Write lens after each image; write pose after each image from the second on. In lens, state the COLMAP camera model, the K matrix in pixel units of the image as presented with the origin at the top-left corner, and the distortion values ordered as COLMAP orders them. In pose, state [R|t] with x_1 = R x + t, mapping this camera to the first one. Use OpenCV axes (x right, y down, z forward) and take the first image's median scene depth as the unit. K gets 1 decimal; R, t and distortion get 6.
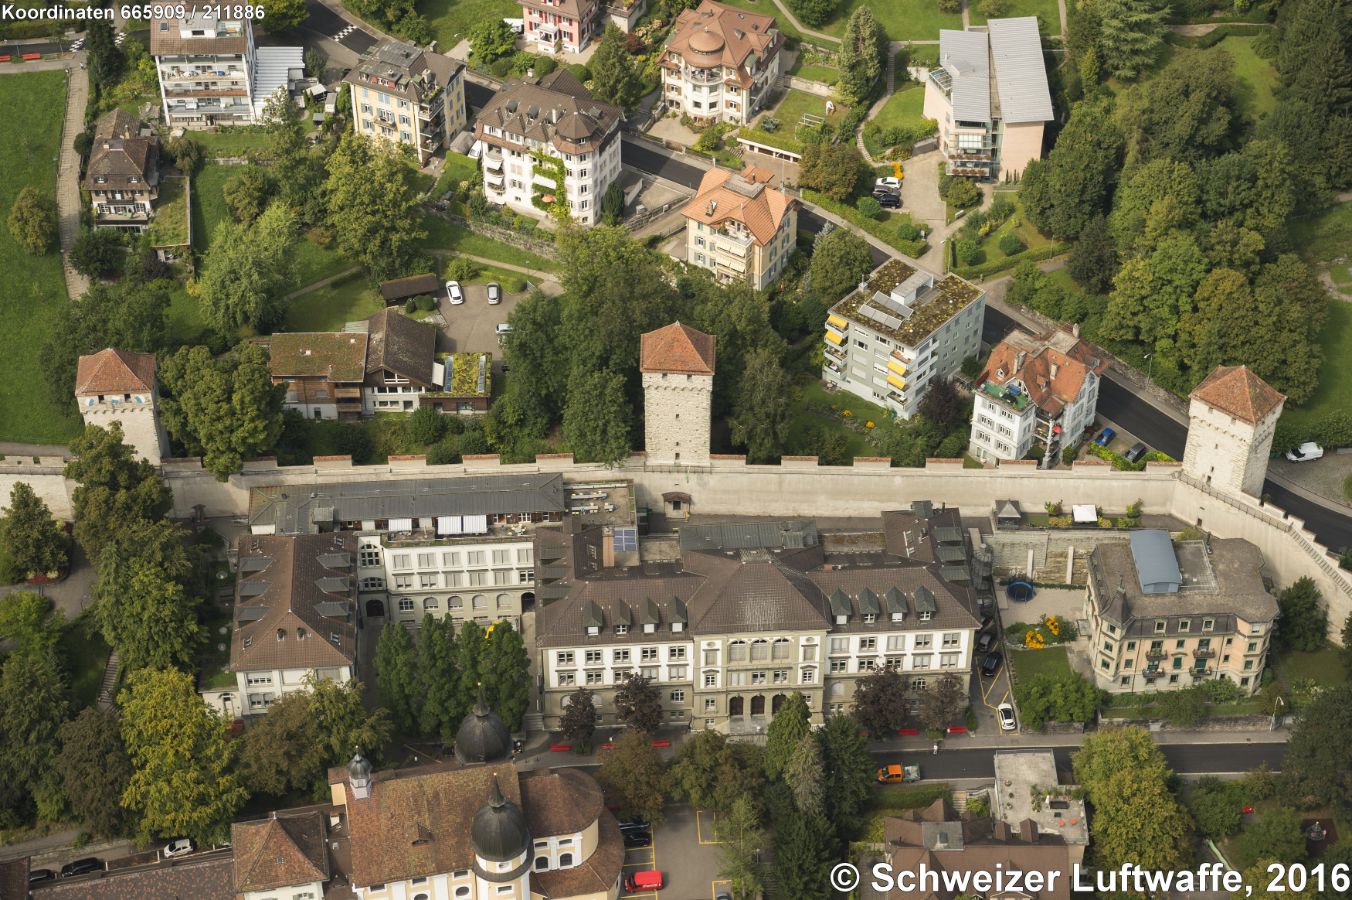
lens RADIAL K [[2687.4, 0, 712.5], [0, 2687.4, 450.2], [0, 0, 1]] dist [0.269443, 0.045121]
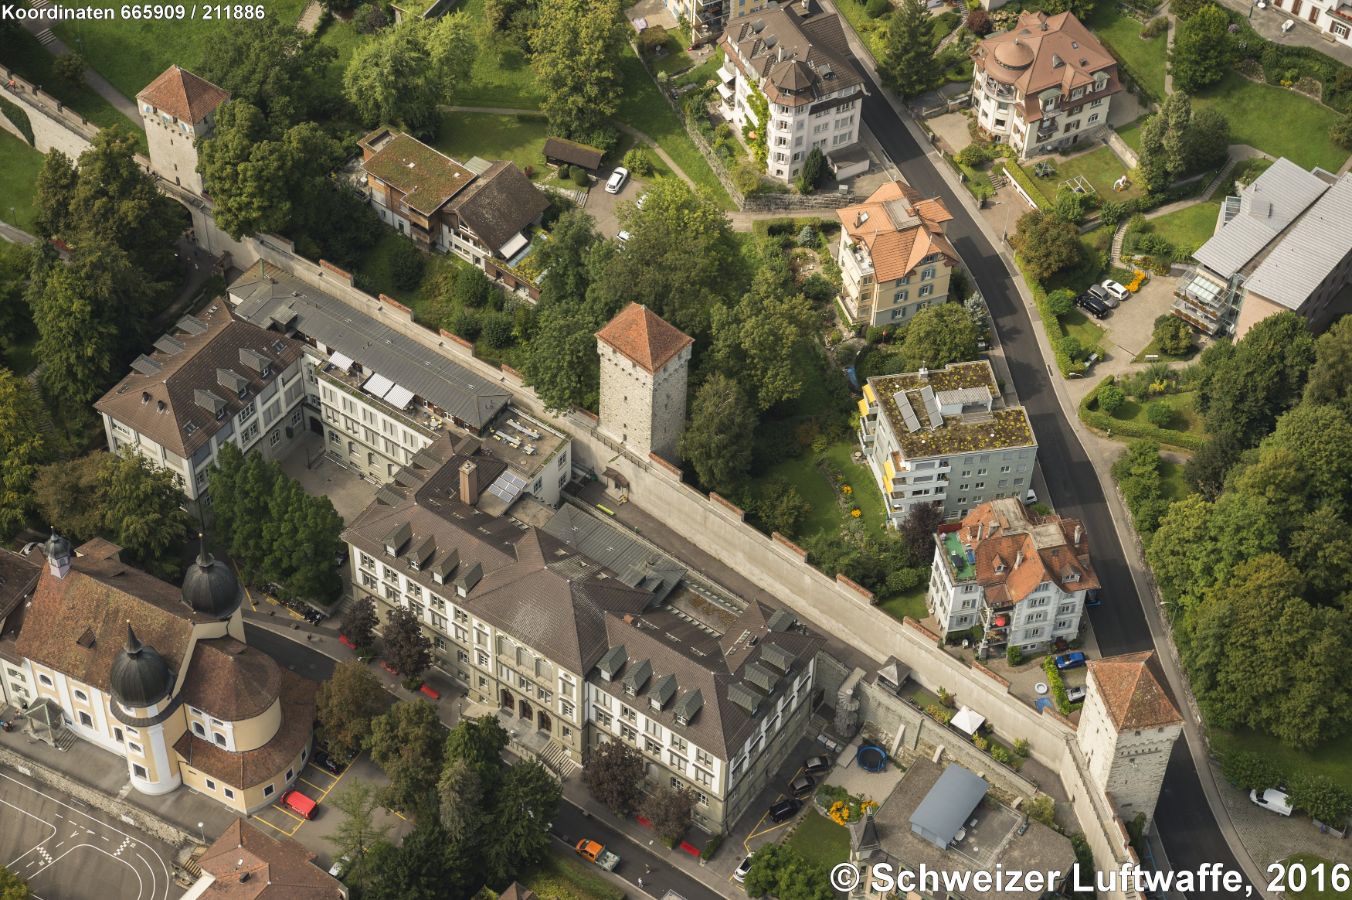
lens RADIAL K [[2687.4, 0, 712.5], [0, 2687.4, 450.2], [0, 0, 1]] dist [0.269443, 0.045121]
pose [[0.777059, 0.478495, -0.408928, 0.383698], [-0.441245, 0.877425, 0.188225, -0.178154], [0.448868, 0.034175, 0.892944, 0.184911]]
